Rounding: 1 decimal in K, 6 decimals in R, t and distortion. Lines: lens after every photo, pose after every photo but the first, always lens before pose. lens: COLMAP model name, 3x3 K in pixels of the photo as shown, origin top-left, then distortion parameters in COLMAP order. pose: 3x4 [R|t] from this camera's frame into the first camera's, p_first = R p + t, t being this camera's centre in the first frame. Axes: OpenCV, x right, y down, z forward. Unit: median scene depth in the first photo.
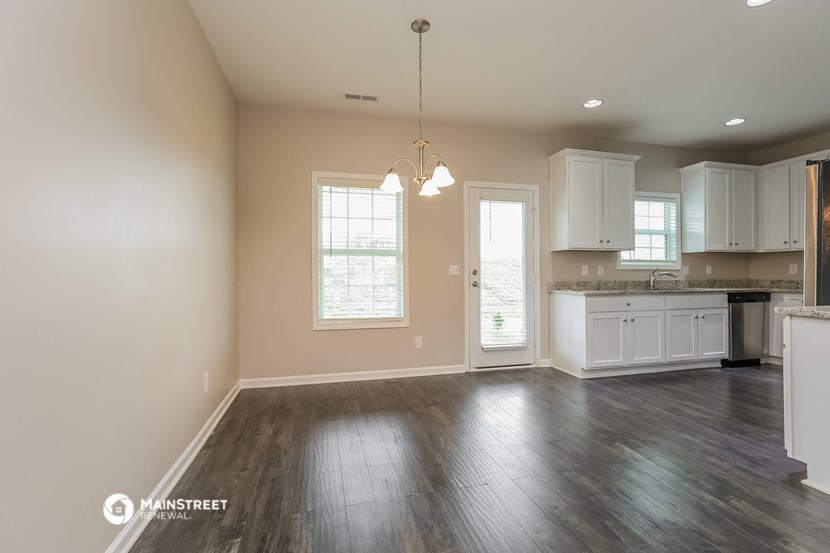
lens RADIAL K [[389.1, 0, 419.1], [0, 389.1, 270.5], [0, 0, 1]] dist [-0.008995, 0.001521]
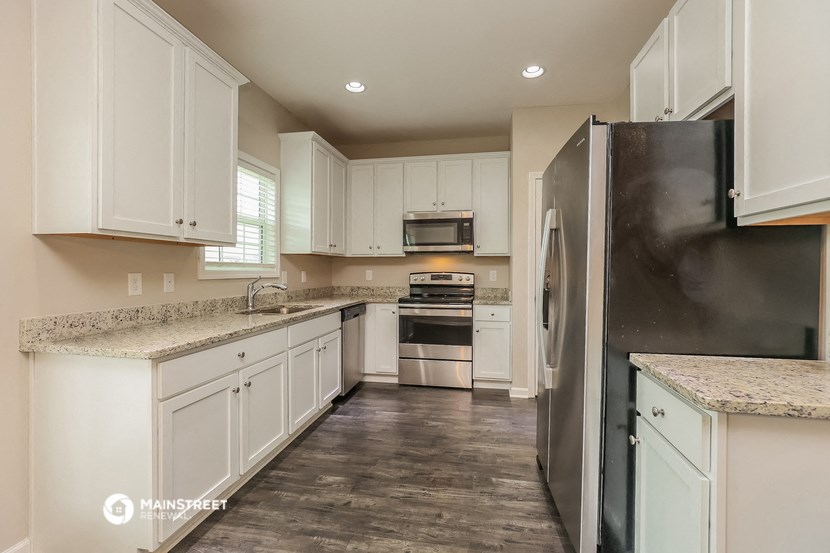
lens RADIAL K [[389.1, 0, 419.1], [0, 389.1, 270.5], [0, 0, 1]] dist [-0.008995, 0.001521]
pose [[0.449600, 0.004580, 0.893218, 0.166120], [-0.011420, 0.999935, 0.000621, -0.018855], [-0.893157, -0.010479, 0.449622, 0.479651]]
